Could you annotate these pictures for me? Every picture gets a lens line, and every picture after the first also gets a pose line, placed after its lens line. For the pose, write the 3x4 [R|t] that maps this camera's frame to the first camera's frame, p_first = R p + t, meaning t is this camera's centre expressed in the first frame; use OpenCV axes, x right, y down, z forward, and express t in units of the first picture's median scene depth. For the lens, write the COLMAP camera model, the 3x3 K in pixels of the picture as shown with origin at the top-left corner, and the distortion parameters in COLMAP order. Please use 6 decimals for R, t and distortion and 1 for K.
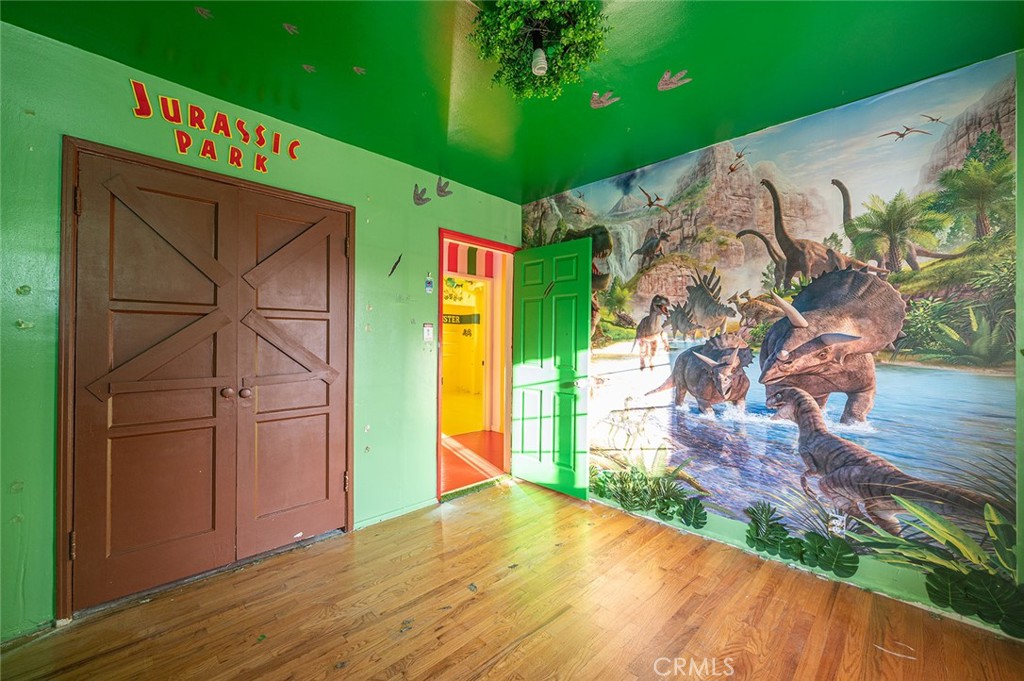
lens RADIAL K [[411.4, 0, 512.0], [0, 411.4, 340.5], [0, 0, 1]] dist [0.000204, 0.000018]
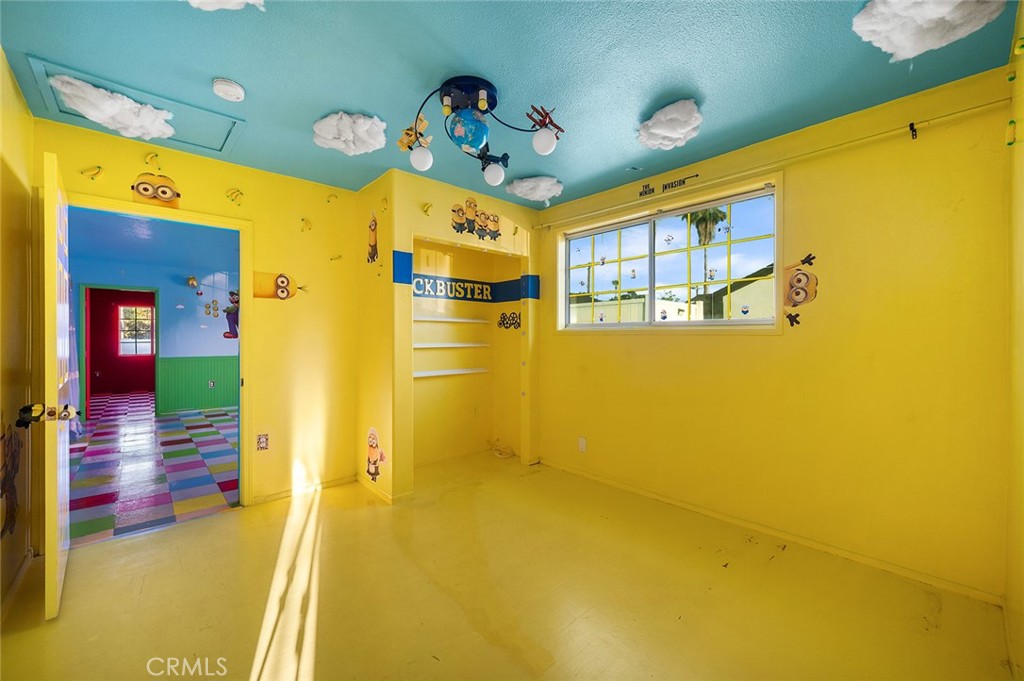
lens RADIAL K [[411.4, 0, 512.0], [0, 411.4, 340.5], [0, 0, 1]] dist [0.000204, 0.000018]
pose [[0.998414, -0.012311, -0.054927, -0.083558], [0.012465, 0.999919, 0.002451, 0.000960], [0.054892, -0.003132, 0.998487, 0.572050]]
